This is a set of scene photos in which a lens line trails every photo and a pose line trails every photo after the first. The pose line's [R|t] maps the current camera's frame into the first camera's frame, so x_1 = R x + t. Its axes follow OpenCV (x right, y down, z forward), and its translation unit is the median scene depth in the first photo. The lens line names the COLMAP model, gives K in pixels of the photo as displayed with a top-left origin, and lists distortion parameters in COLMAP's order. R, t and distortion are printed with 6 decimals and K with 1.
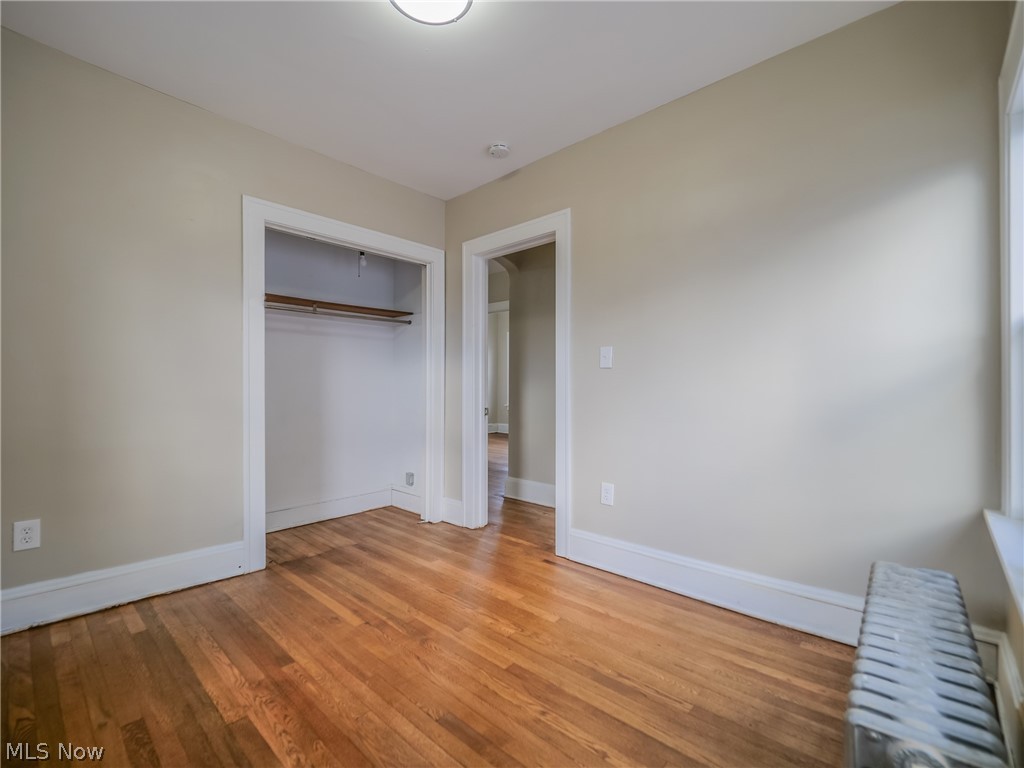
lens RADIAL K [[459.5, 0, 512.0], [0, 459.5, 384.0], [0, 0, 1]] dist [0.003242, -0.000329]
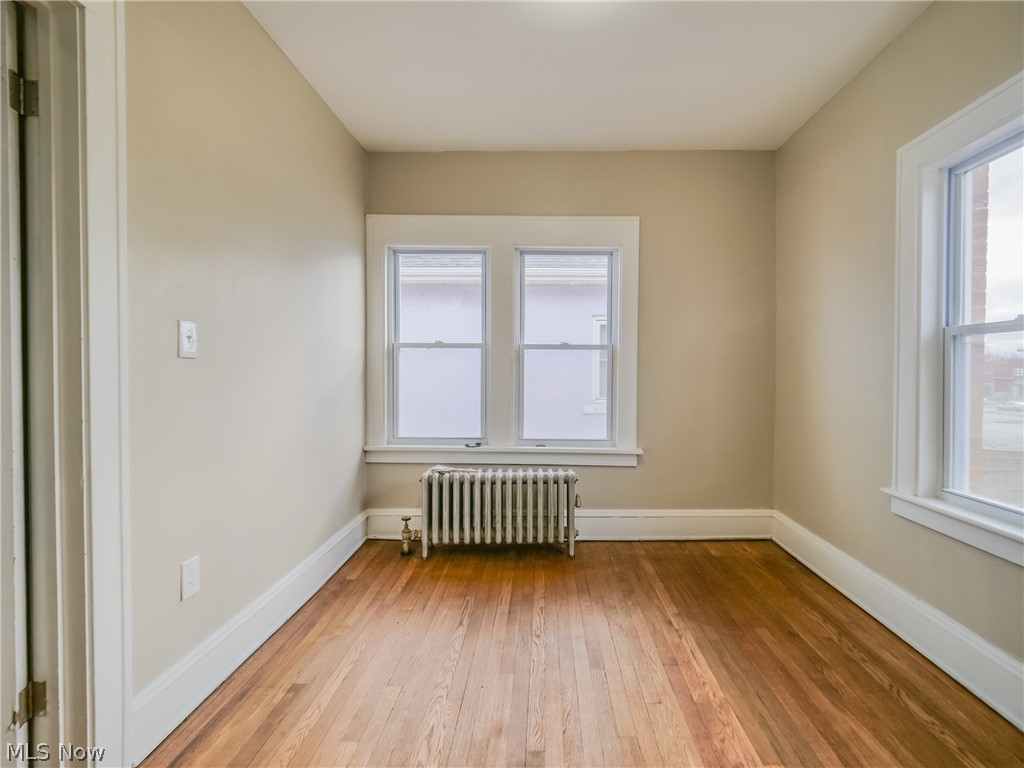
lens RADIAL K [[459.5, 0, 512.0], [0, 459.5, 384.0], [0, 0, 1]] dist [0.003242, -0.000329]
pose [[-0.627321, -0.021681, 0.778459, -0.740517], [-0.014126, 0.999765, 0.016461, -0.042480], [-0.778633, -0.000670, -0.627479, 1.523132]]
